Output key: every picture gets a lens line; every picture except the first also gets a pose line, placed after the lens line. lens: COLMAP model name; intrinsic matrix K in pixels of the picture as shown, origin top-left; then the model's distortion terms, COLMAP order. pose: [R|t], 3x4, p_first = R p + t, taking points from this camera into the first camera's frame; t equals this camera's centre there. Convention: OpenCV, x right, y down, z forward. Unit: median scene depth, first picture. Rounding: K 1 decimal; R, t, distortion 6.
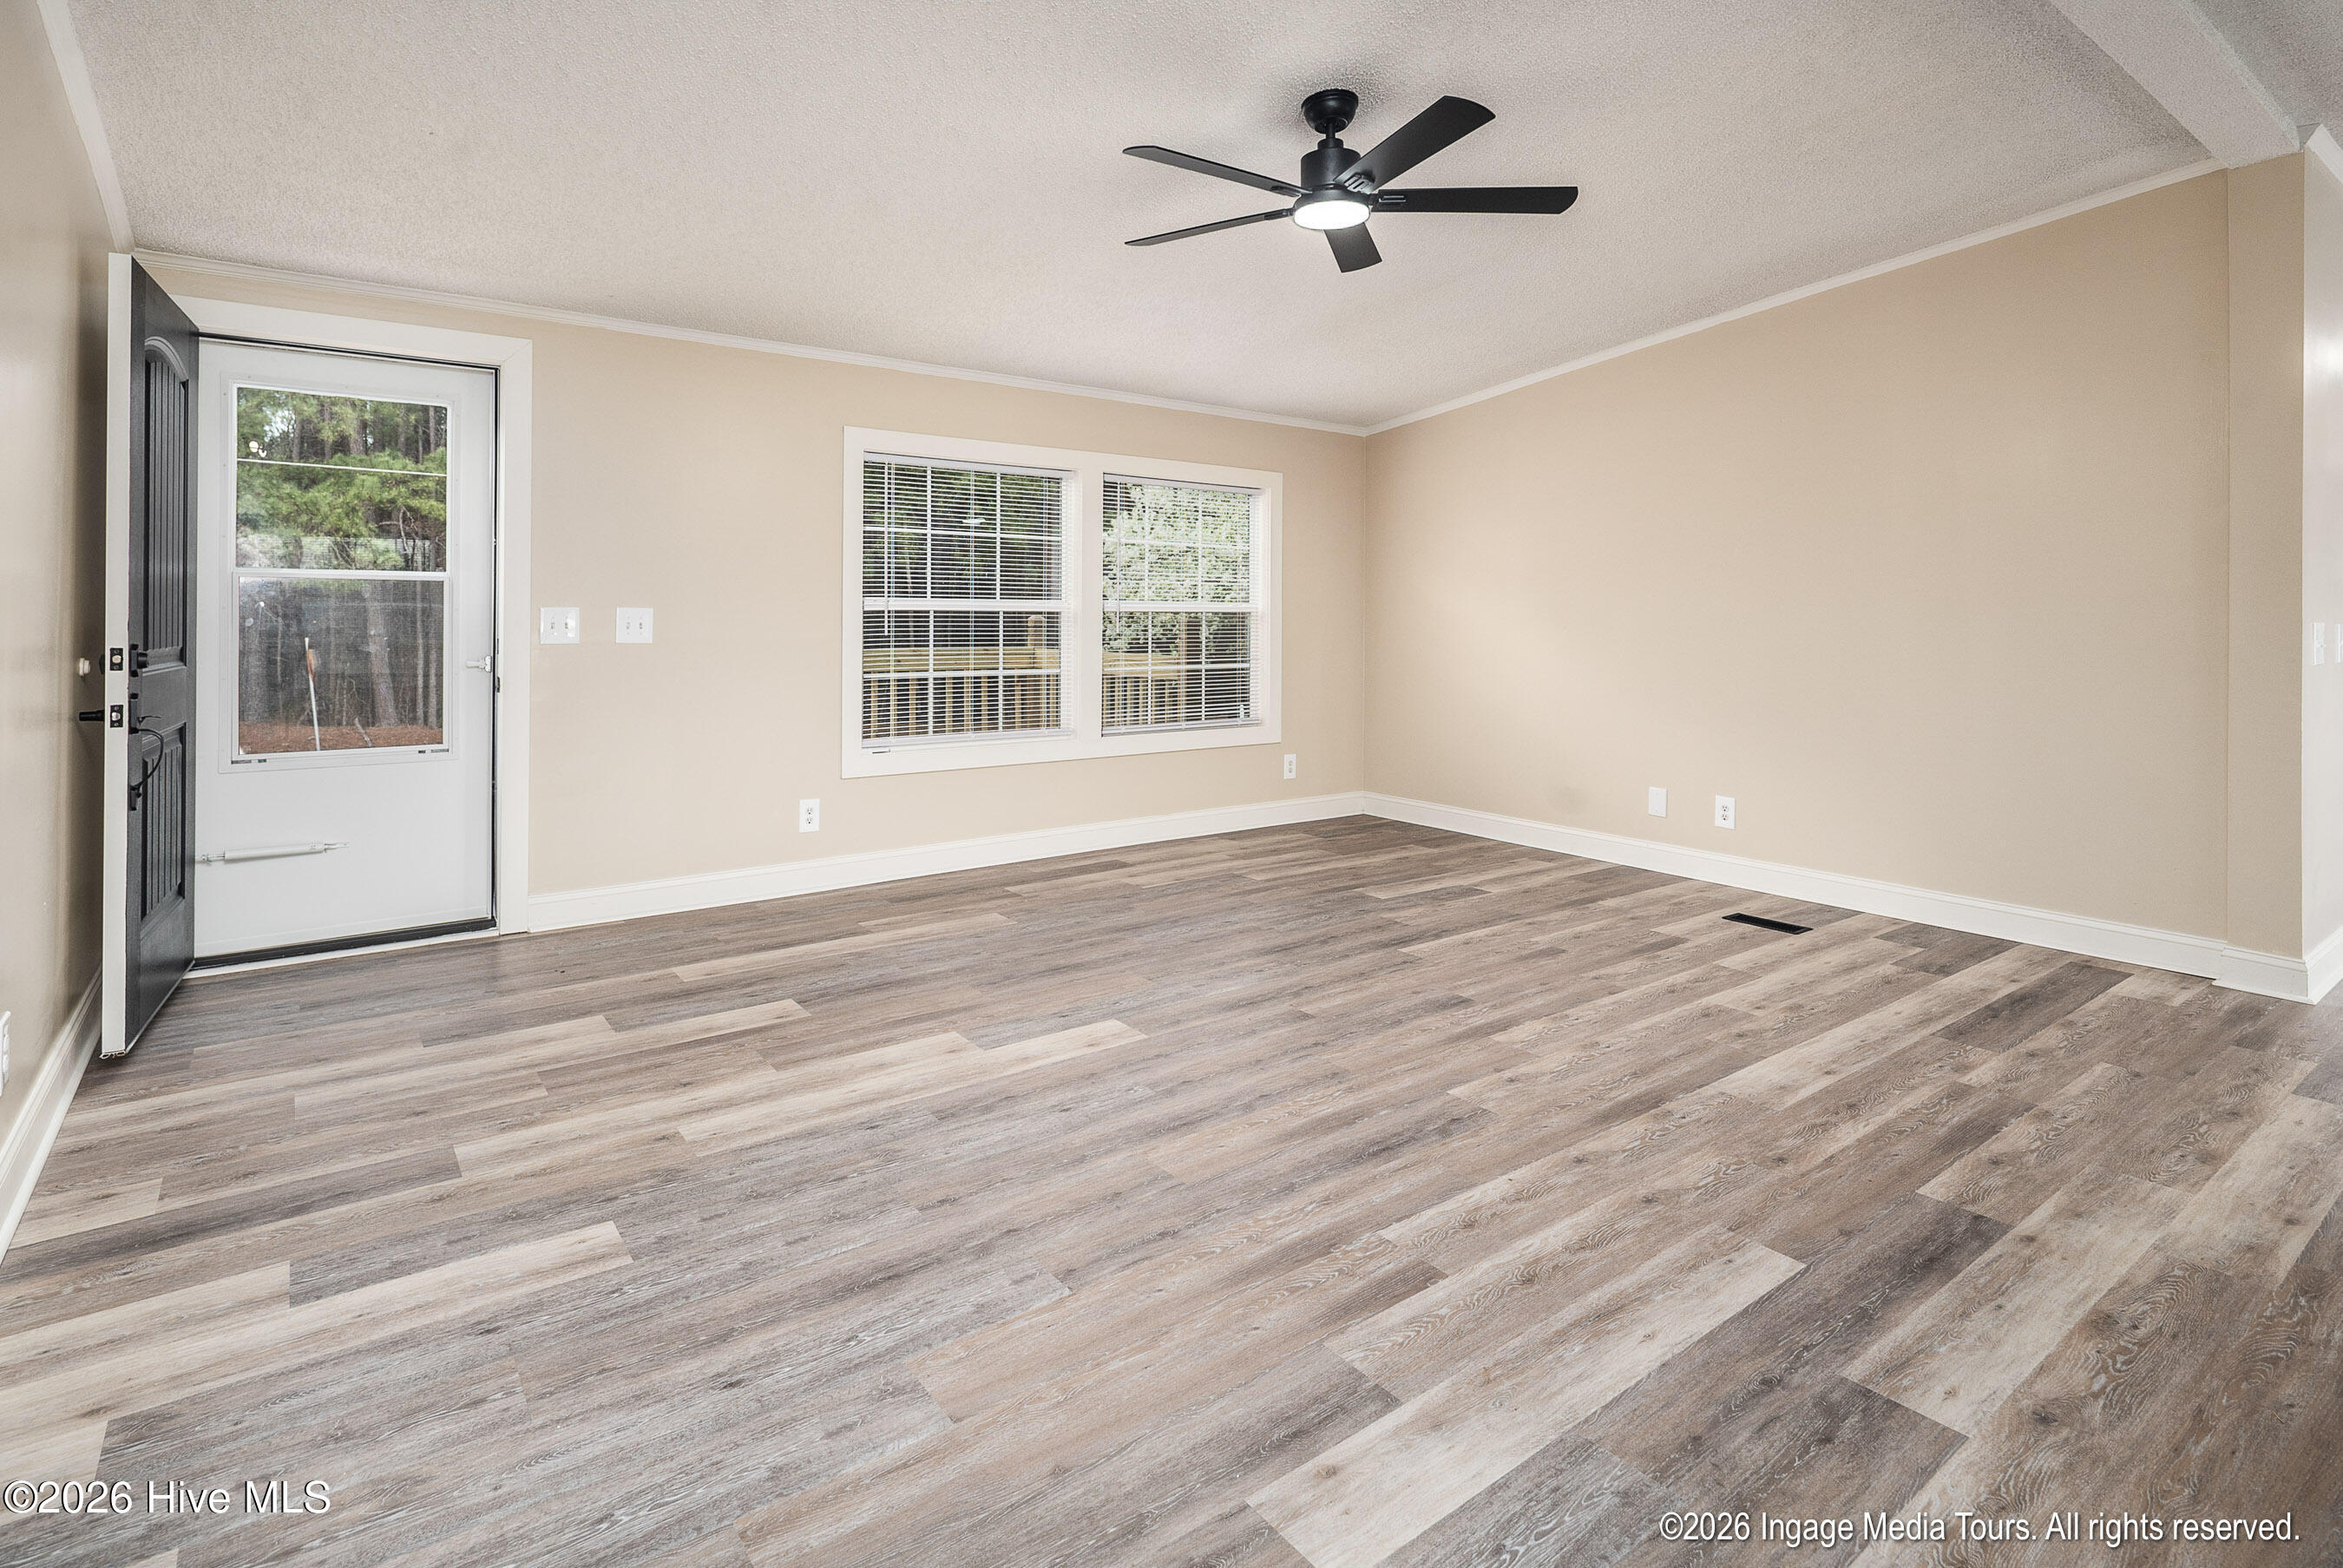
lens RADIAL K [[1147.8, 0, 1175.6], [0, 1147.8, 718.3], [0, 0, 1]] dist [-0.002276, 0.000110]
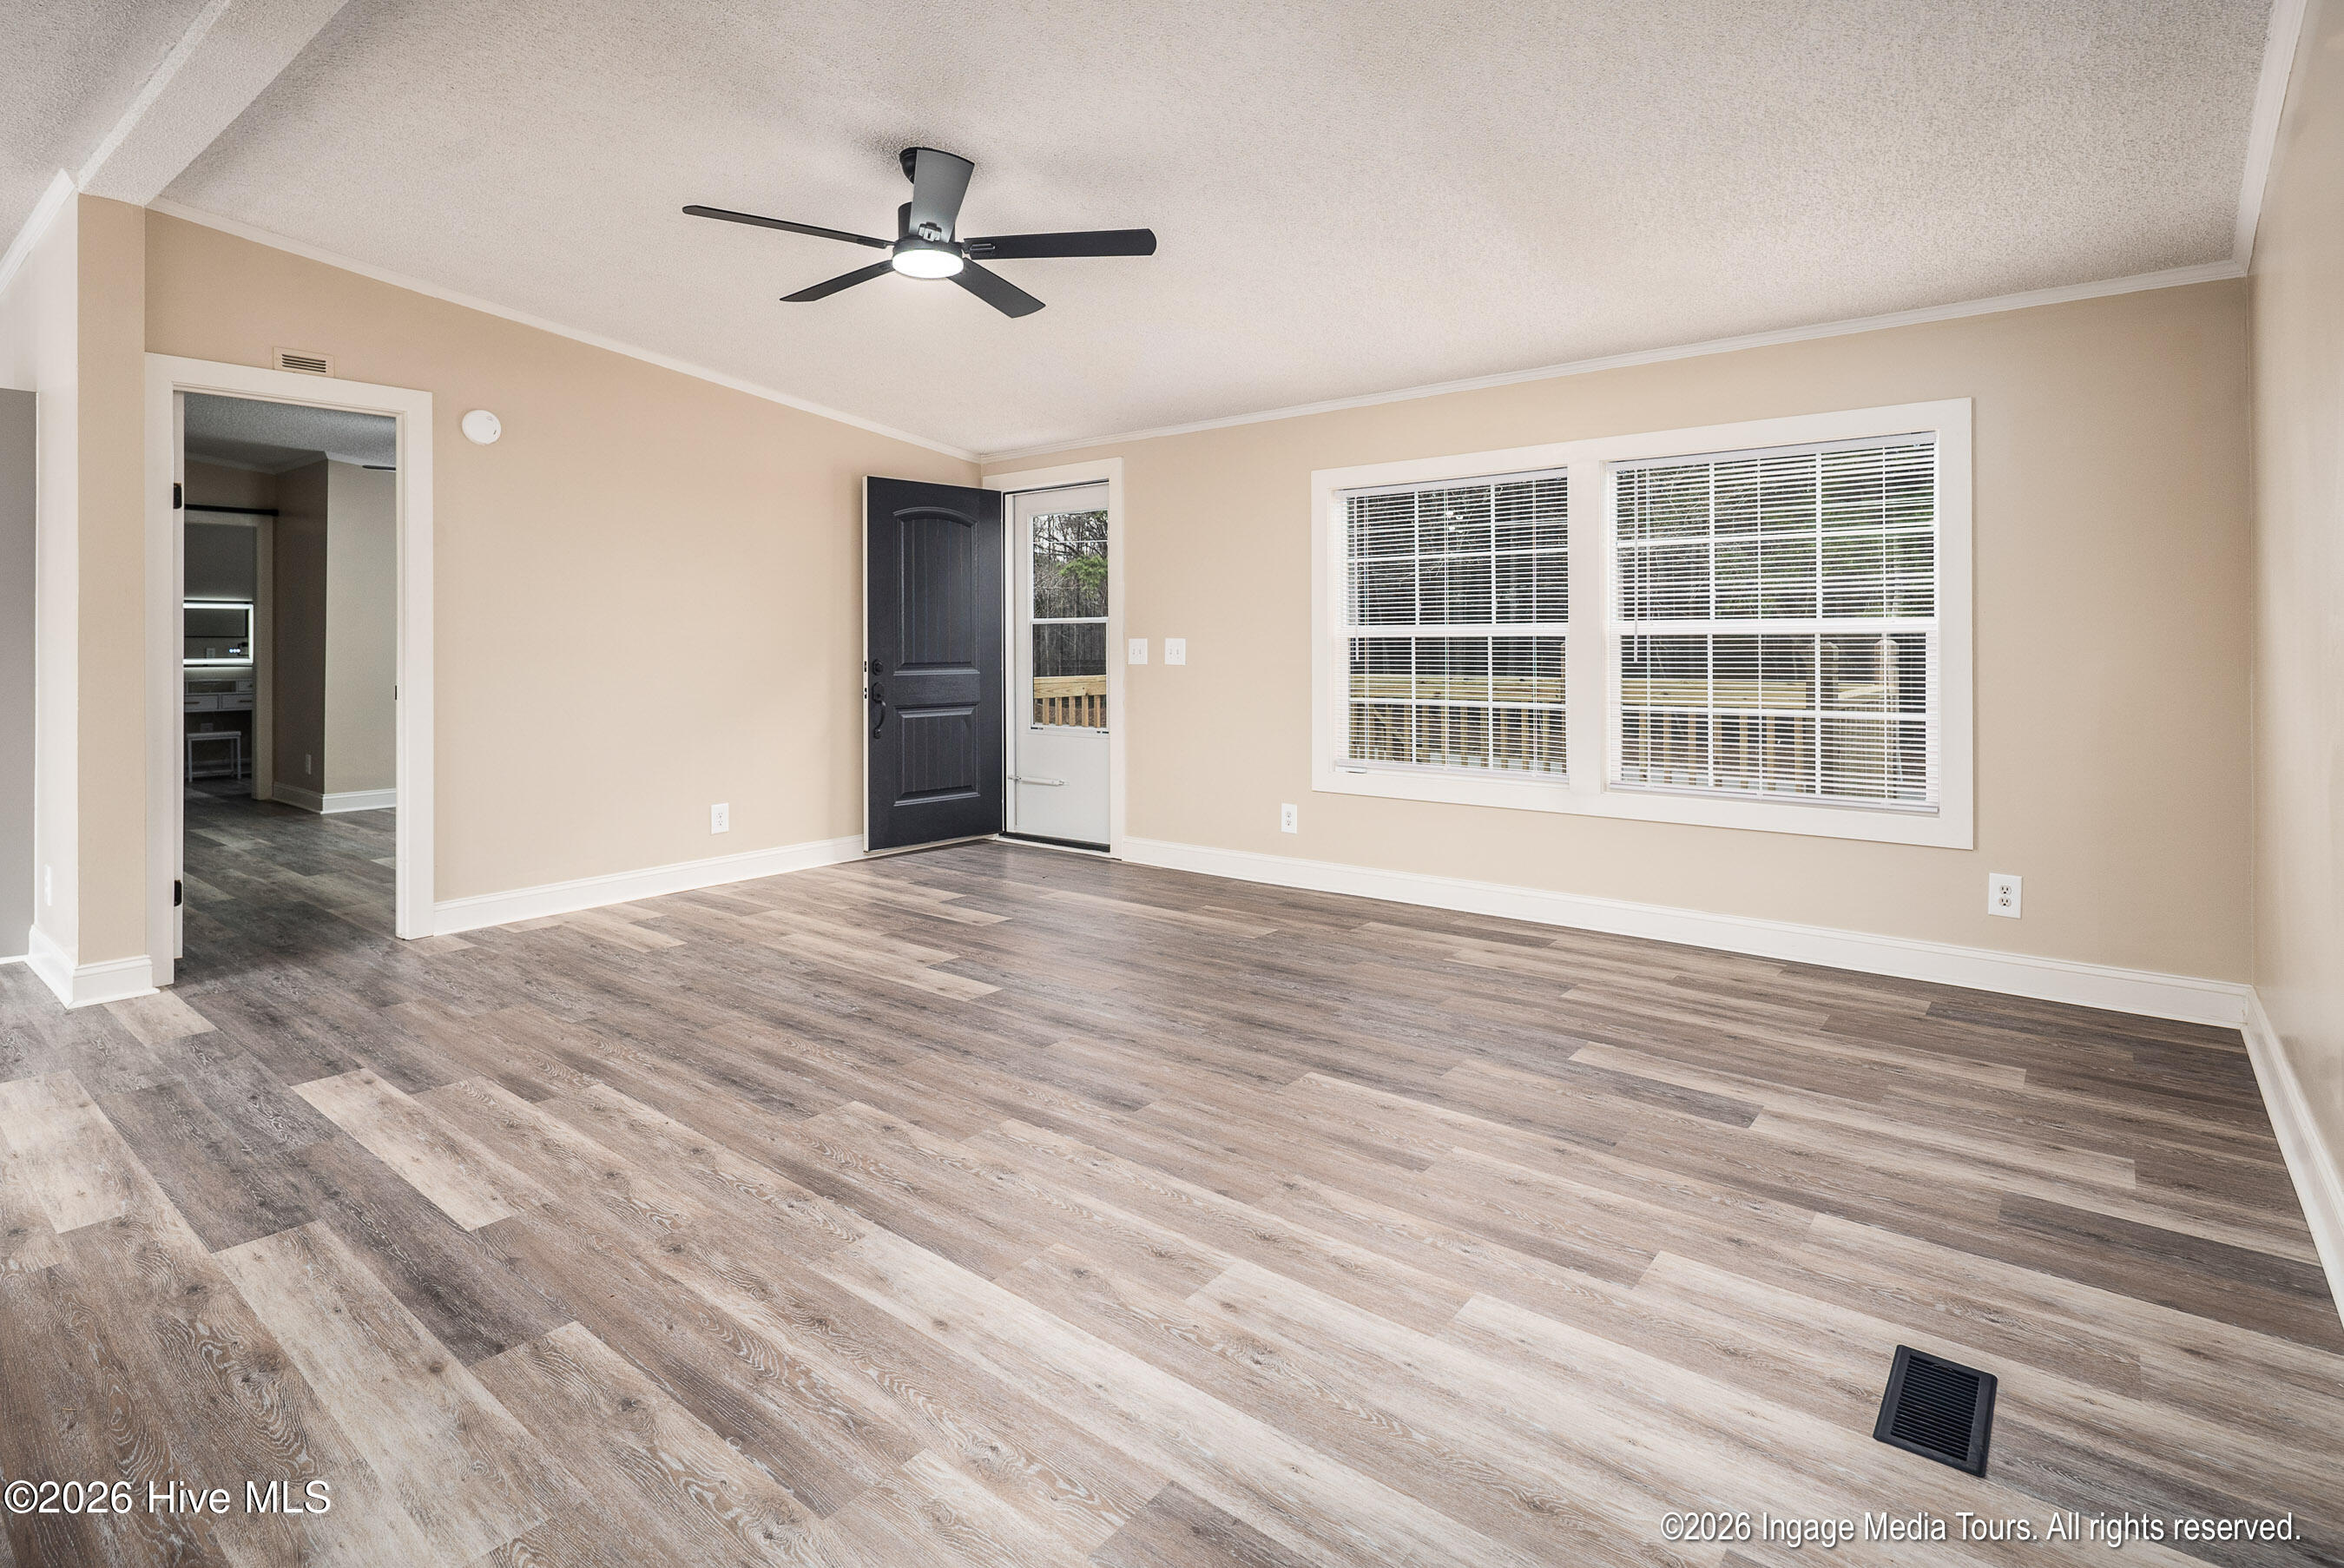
lens RADIAL K [[1155.1, 0, 1137.8], [0, 1155.1, 741.6], [0, 0, 1]] dist [-0.000206, -0.000211]
pose [[0.235196, 0.074796, -0.969066, 0.945061], [-0.080363, 0.995117, 0.057302, -0.056525], [0.968620, 0.064399, 0.240058, 0.721063]]
